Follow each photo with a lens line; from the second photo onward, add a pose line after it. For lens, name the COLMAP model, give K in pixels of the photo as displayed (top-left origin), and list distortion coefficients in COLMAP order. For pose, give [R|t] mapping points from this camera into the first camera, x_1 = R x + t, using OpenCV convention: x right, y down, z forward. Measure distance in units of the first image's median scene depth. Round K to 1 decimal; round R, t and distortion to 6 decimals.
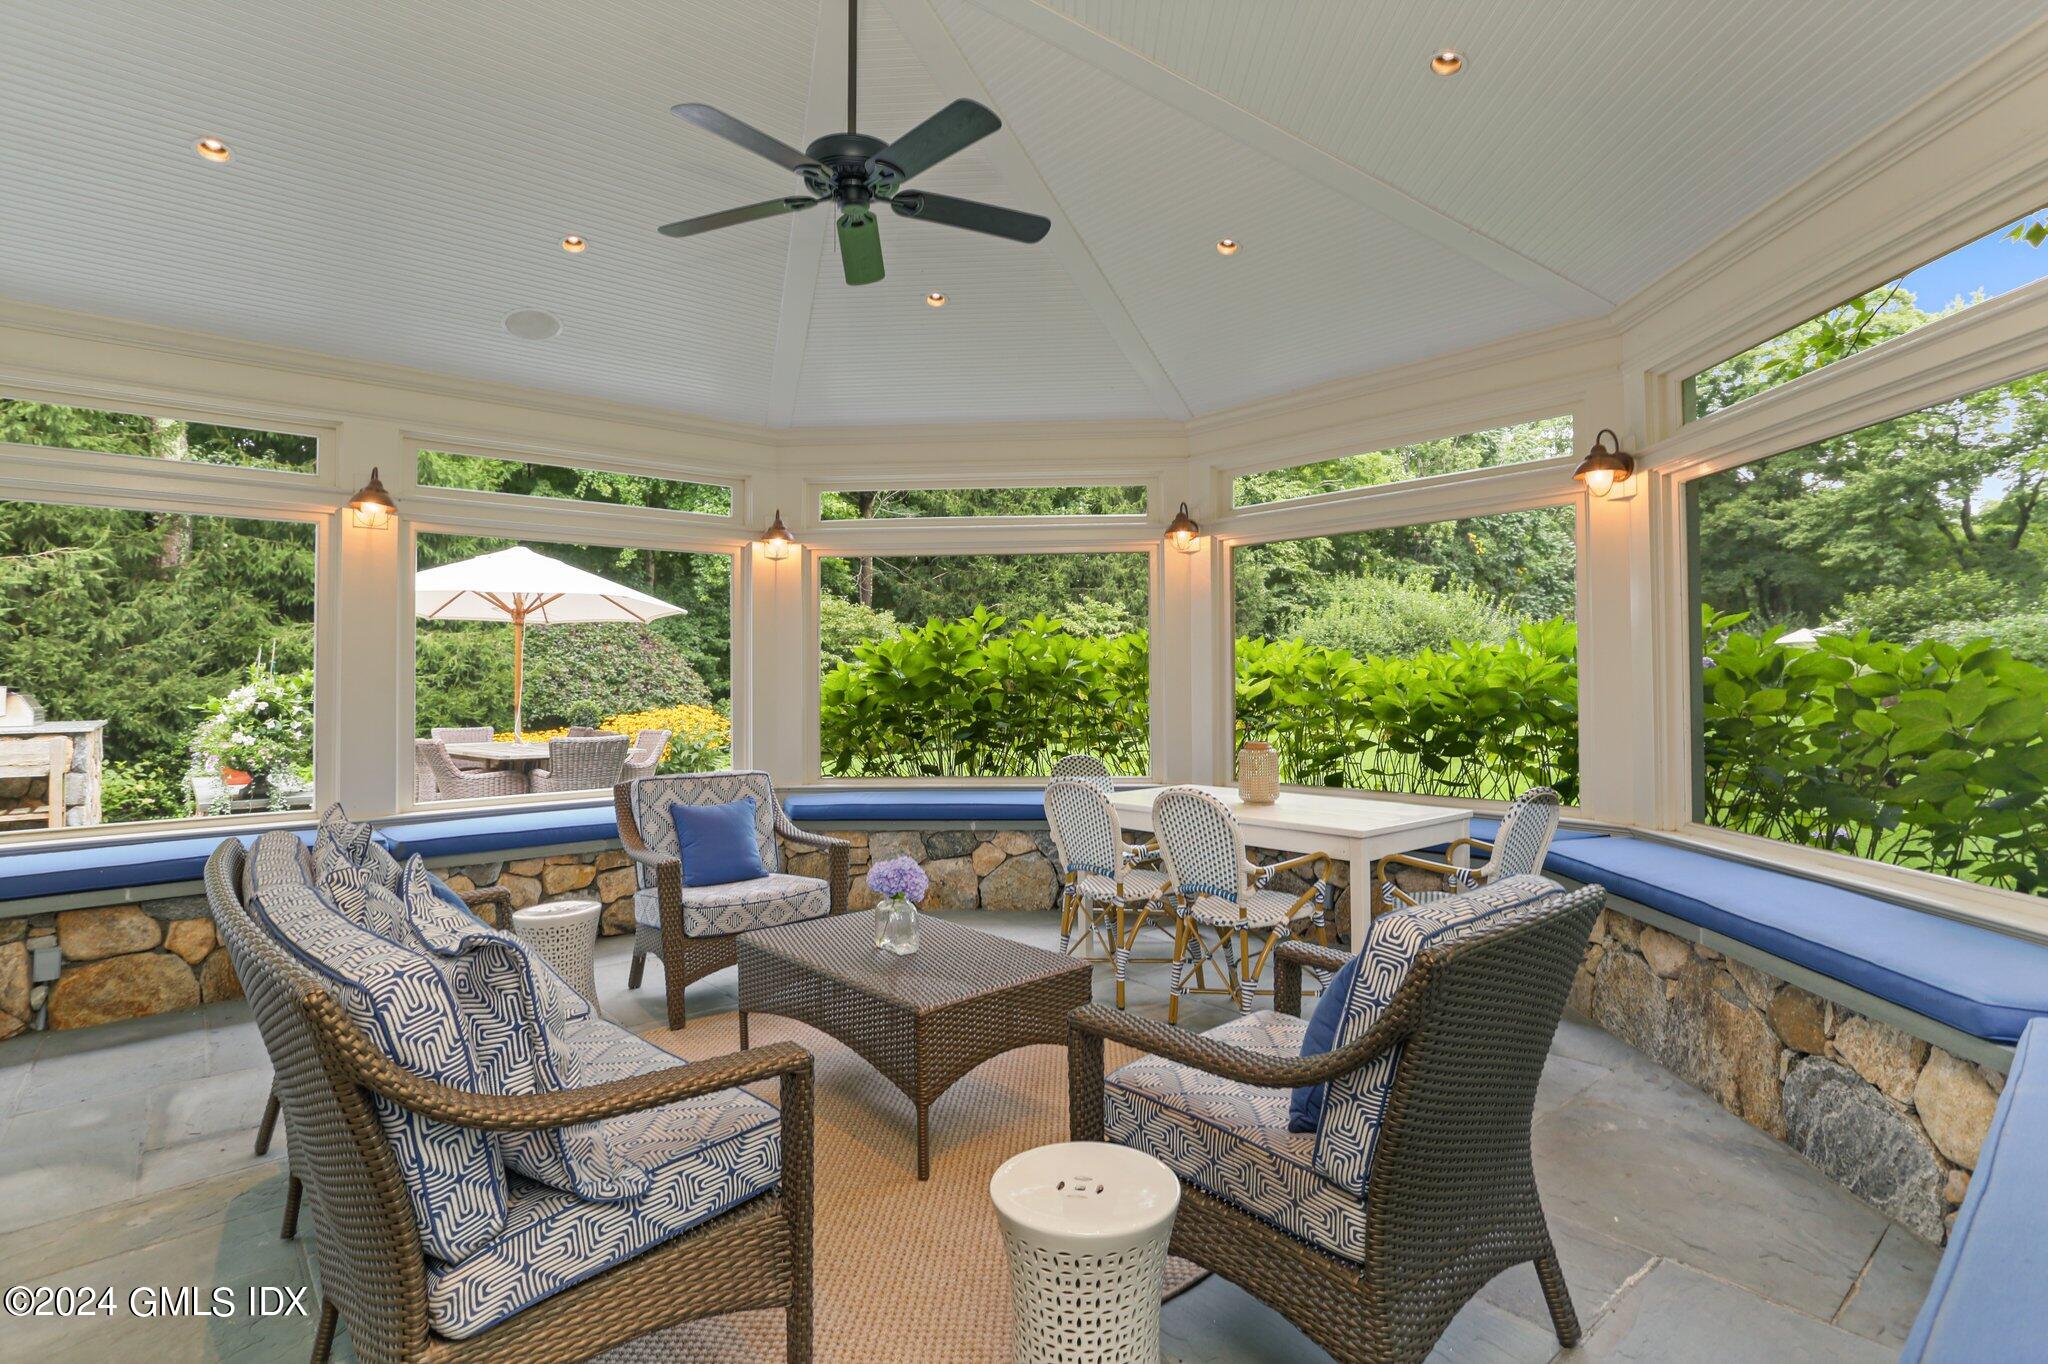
lens RADIAL K [[1009.5, 0, 1014.9], [0, 1009.5, 668.6], [0, 0, 1]] dist [-0.061166, 0.034016]
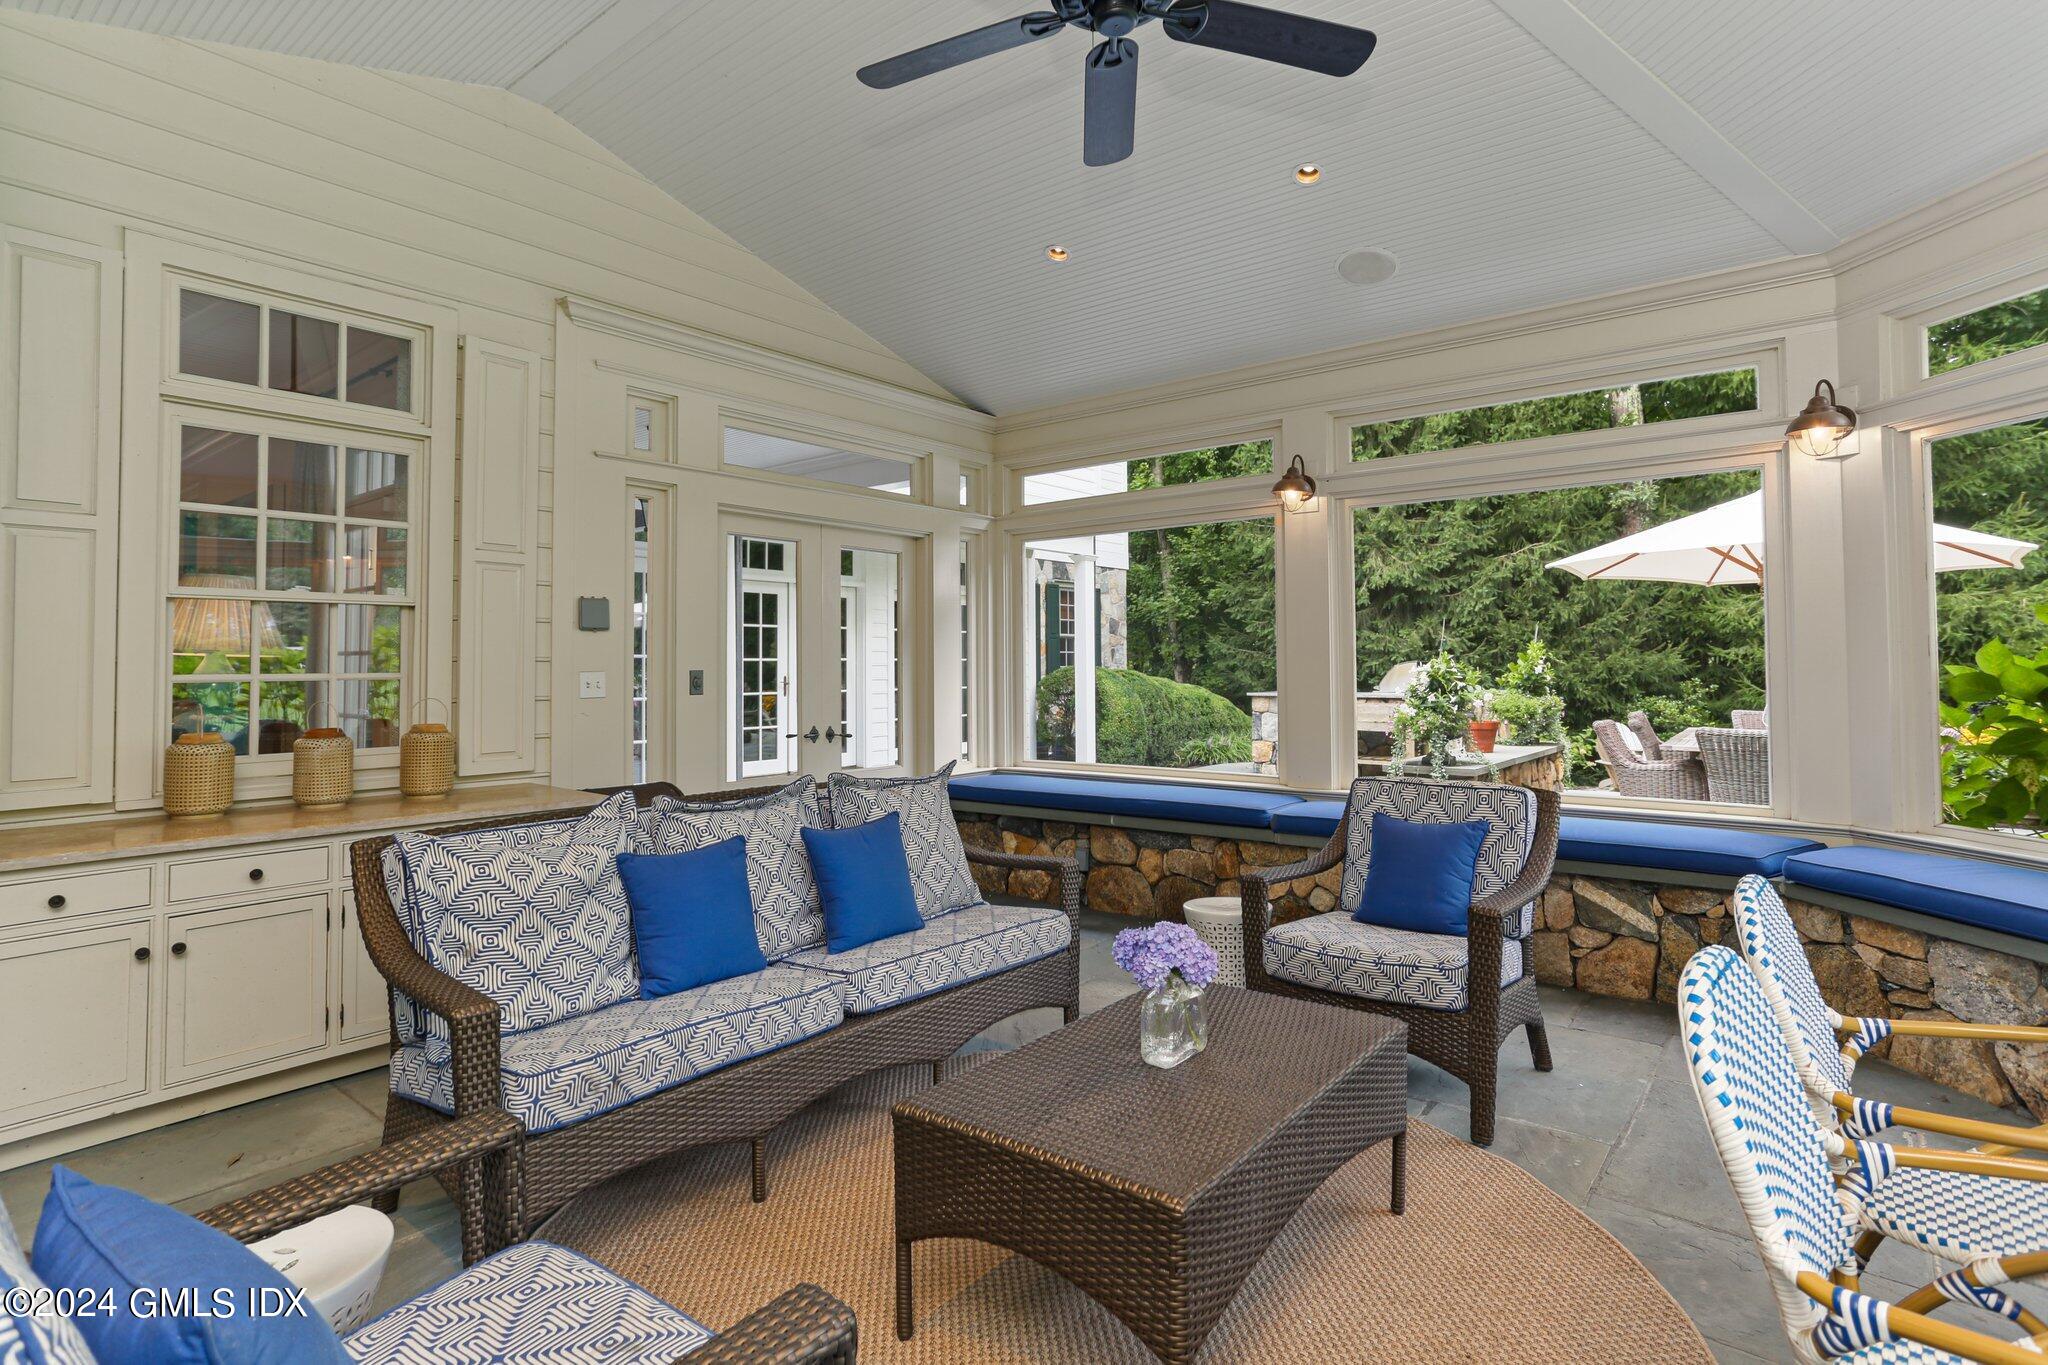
lens RADIAL K [[1041.6, 0, 1127.1], [0, 1041.6, 678.5], [0, 0, 1]] dist [0.001955, 0.000336]
pose [[0.219095, 0.018623, -0.975526, 0.159631], [0.016906, 0.999595, 0.022880, 0.002652], [0.975557, -0.021505, 0.218692, 0.244008]]
